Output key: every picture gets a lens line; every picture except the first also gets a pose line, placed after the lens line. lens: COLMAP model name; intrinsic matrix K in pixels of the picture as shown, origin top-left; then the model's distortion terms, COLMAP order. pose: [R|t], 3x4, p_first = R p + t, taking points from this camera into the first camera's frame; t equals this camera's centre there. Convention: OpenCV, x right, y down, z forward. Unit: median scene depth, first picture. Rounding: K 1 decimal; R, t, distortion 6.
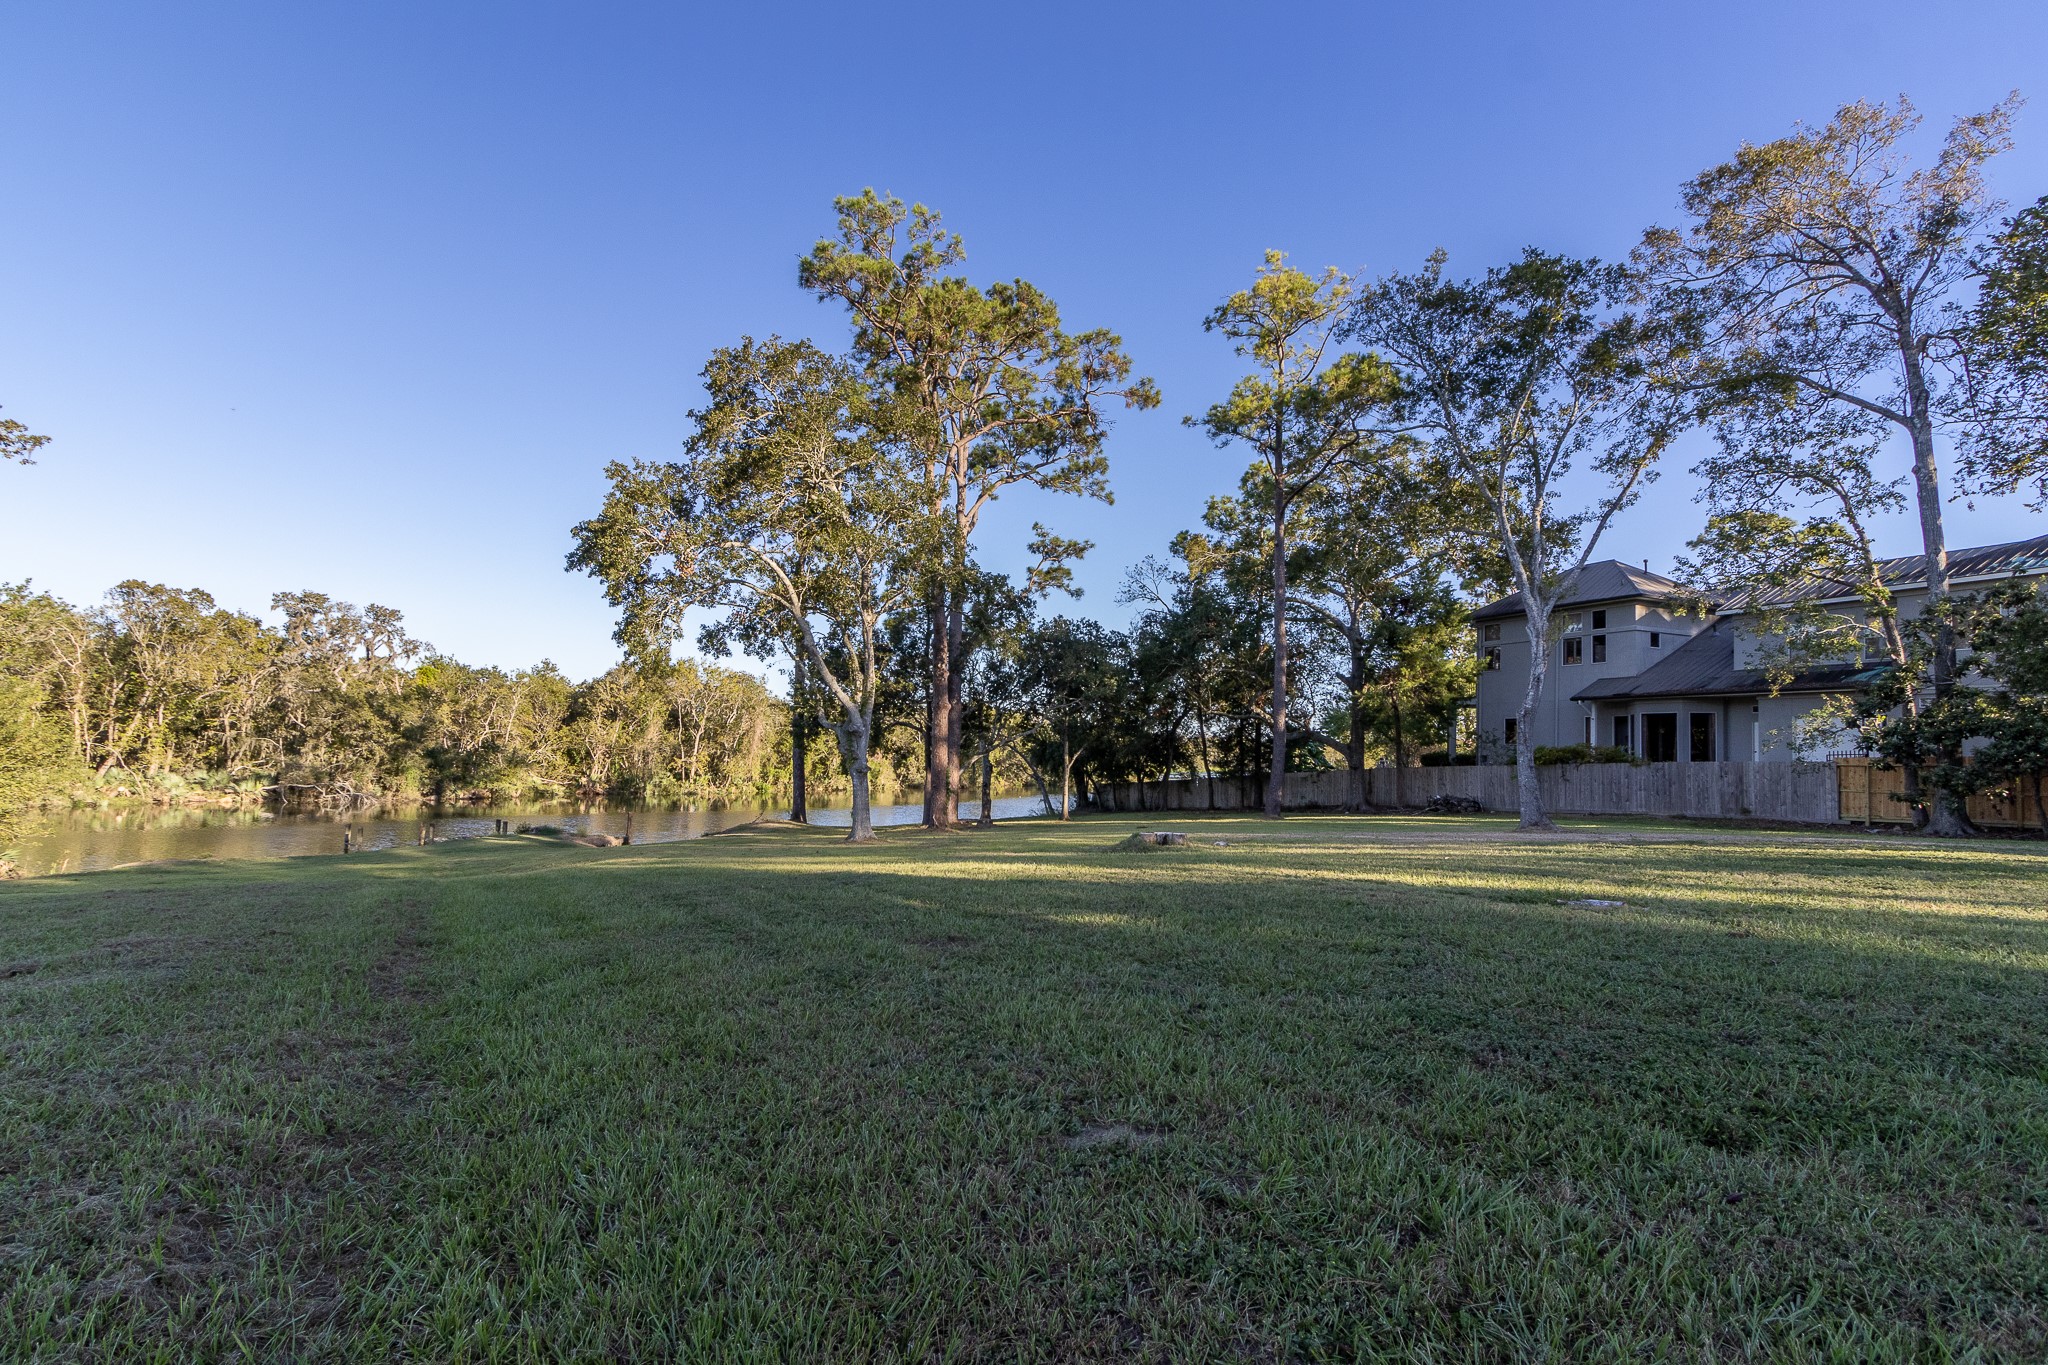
lens RADIAL K [[930.6, 0, 1010.5], [0, 930.6, 707.3], [0, 0, 1]] dist [-0.001446, -0.001063]
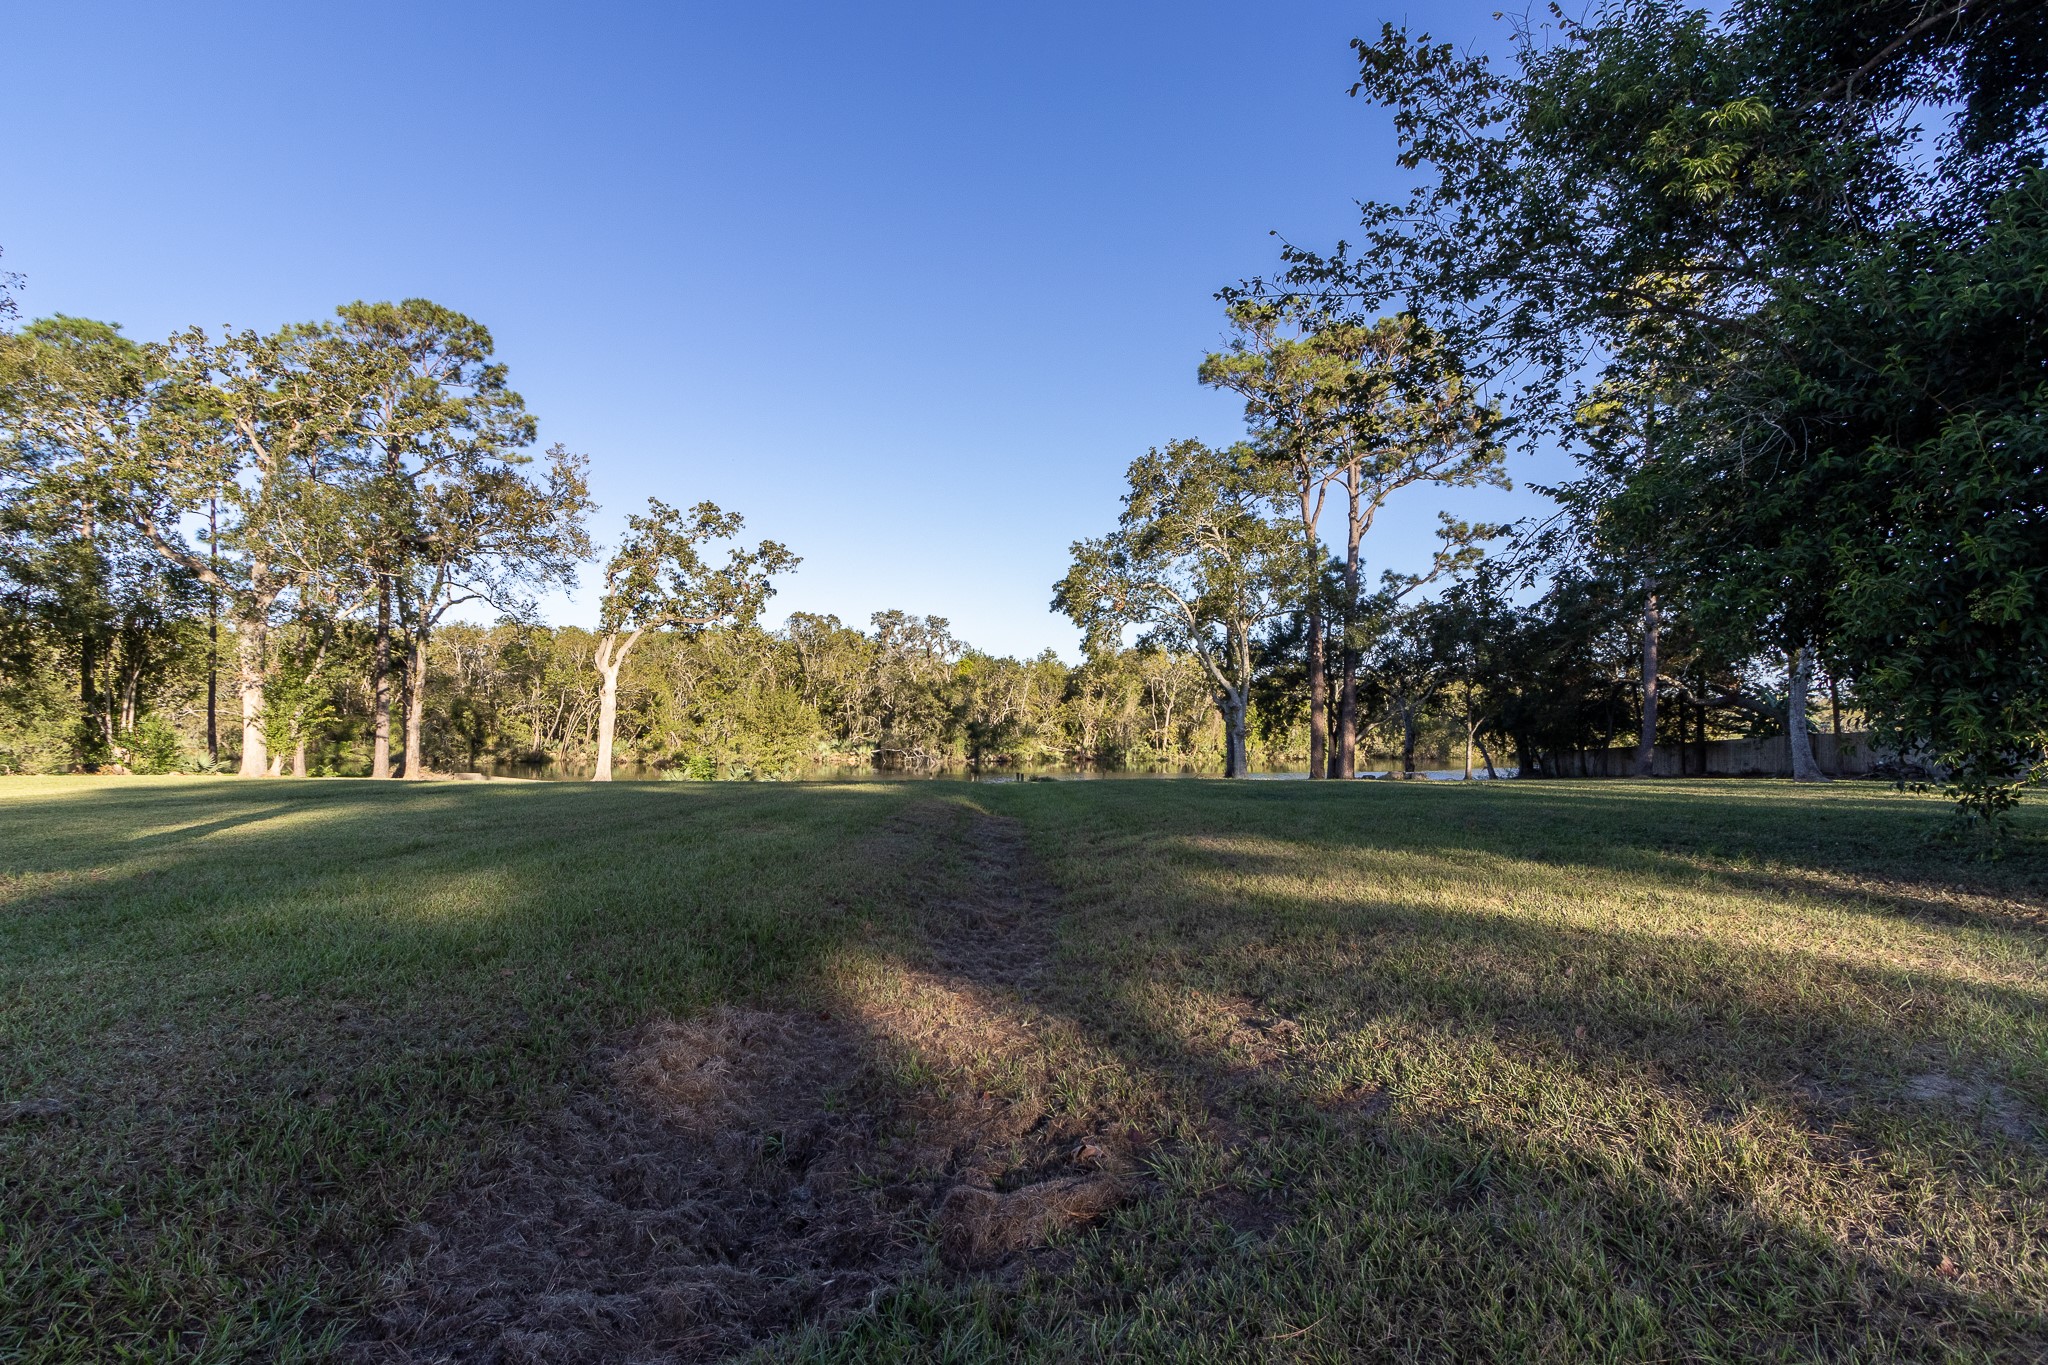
lens RADIAL K [[962.4, 0, 1010.7], [0, 962.4, 712.2], [0, 0, 1]] dist [-0.002130, -0.000741]
pose [[0.874087, -0.013226, -0.485588, 0.090579], [0.030246, 0.999171, 0.027231, -0.006038], [0.484826, -0.038489, 0.873763, -0.167530]]
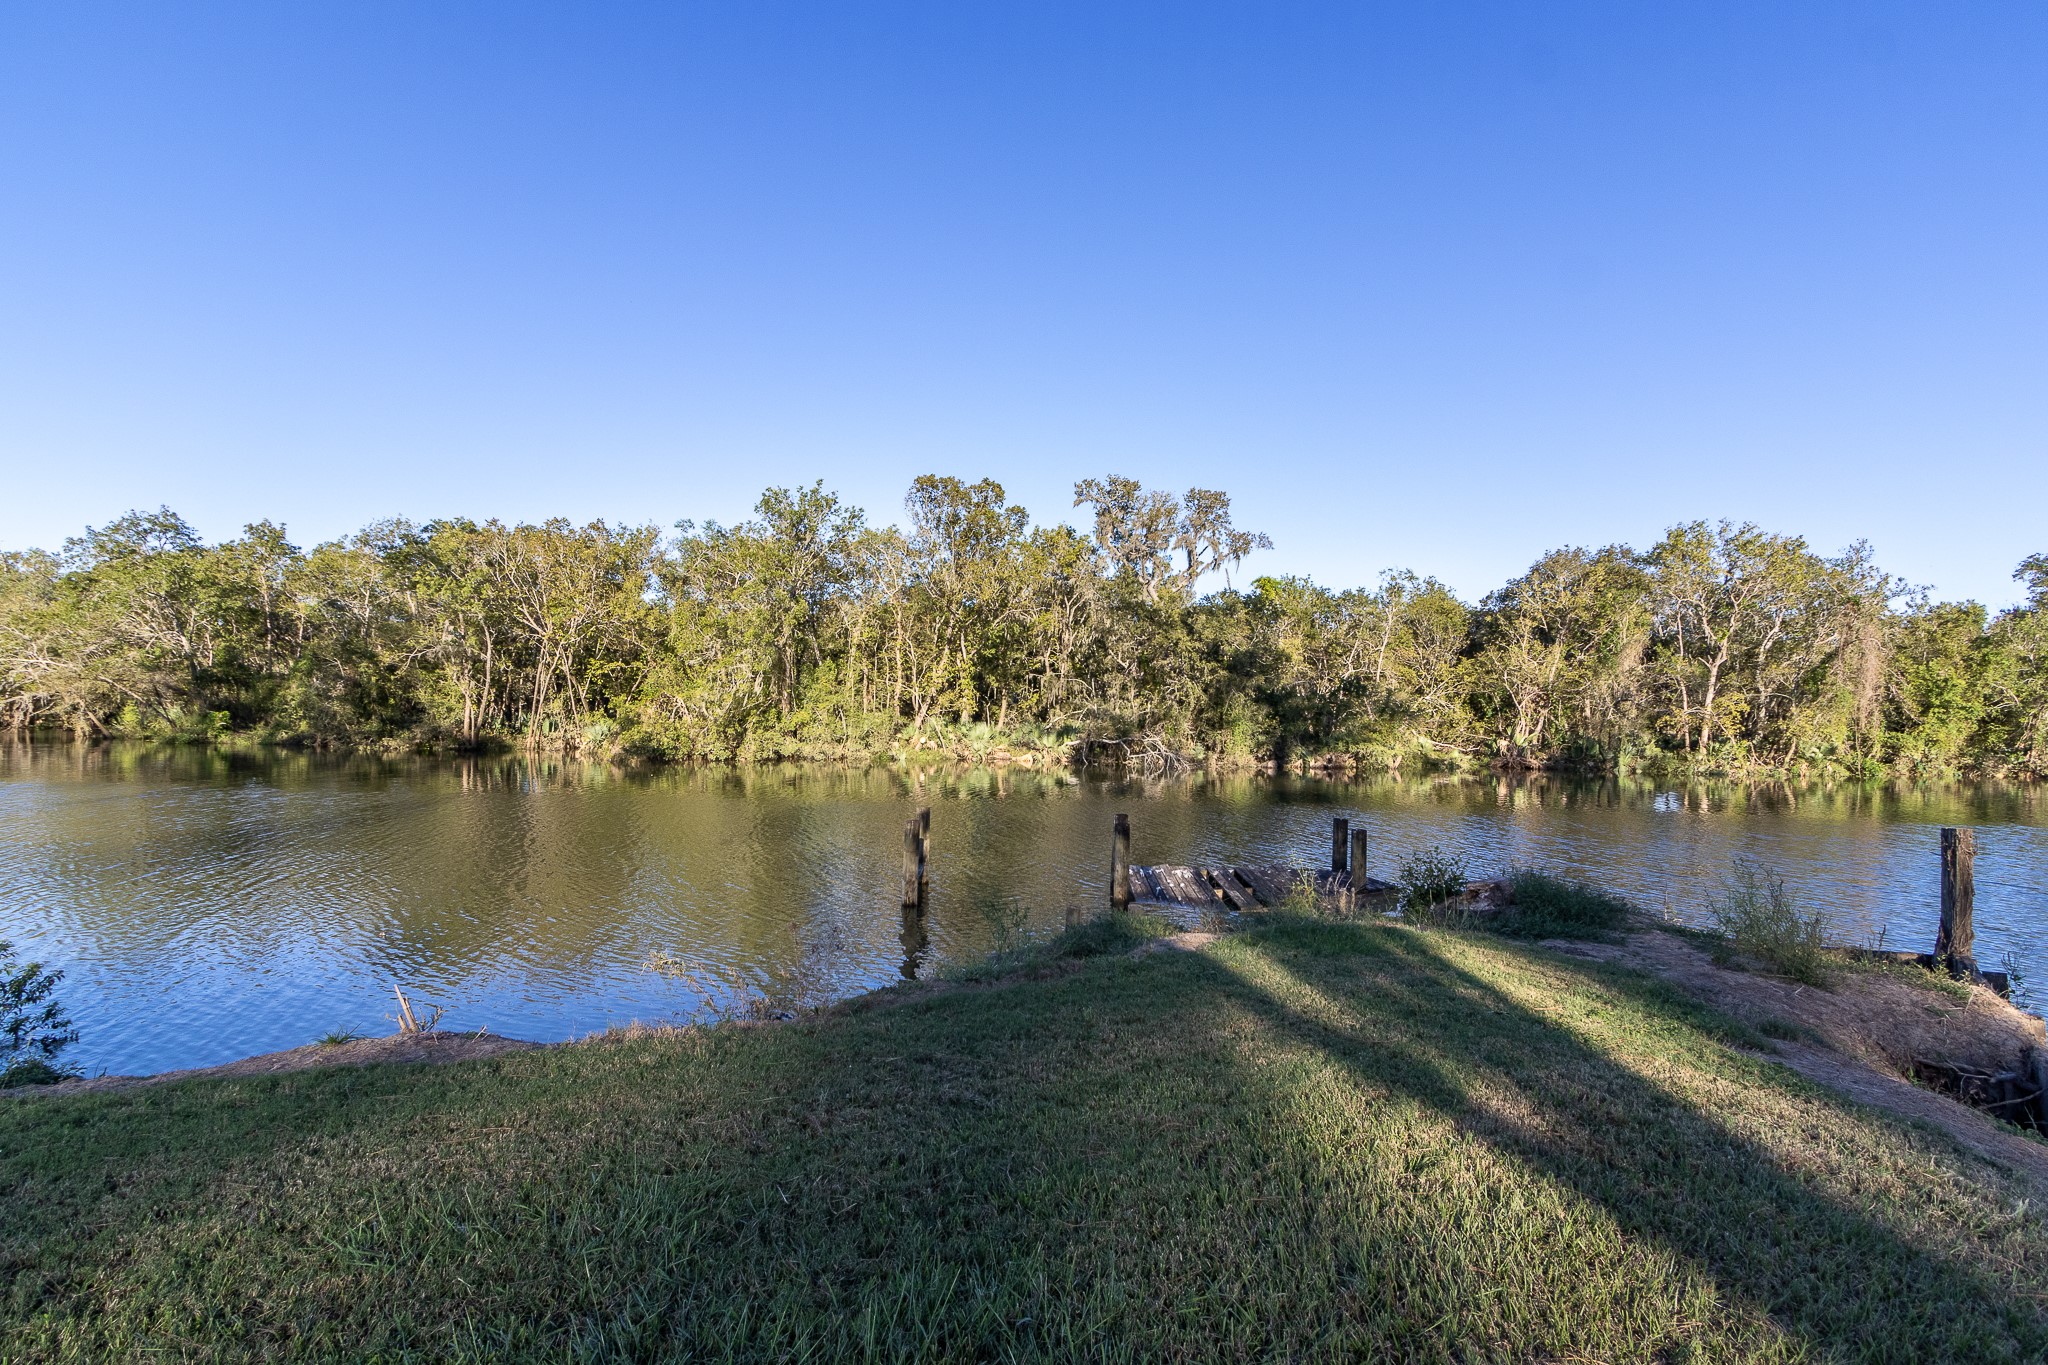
lens RADIAL K [[1004.4, 0, 988.7], [0, 1004.4, 716.3], [0, 0, 1]] dist [0.001547, -0.000066]
pose [[0.644424, -0.007498, -0.764632, -0.213707], [0.035046, 0.999191, 0.019738, 0.043046], [0.763865, -0.039517, 0.644165, 0.401349]]
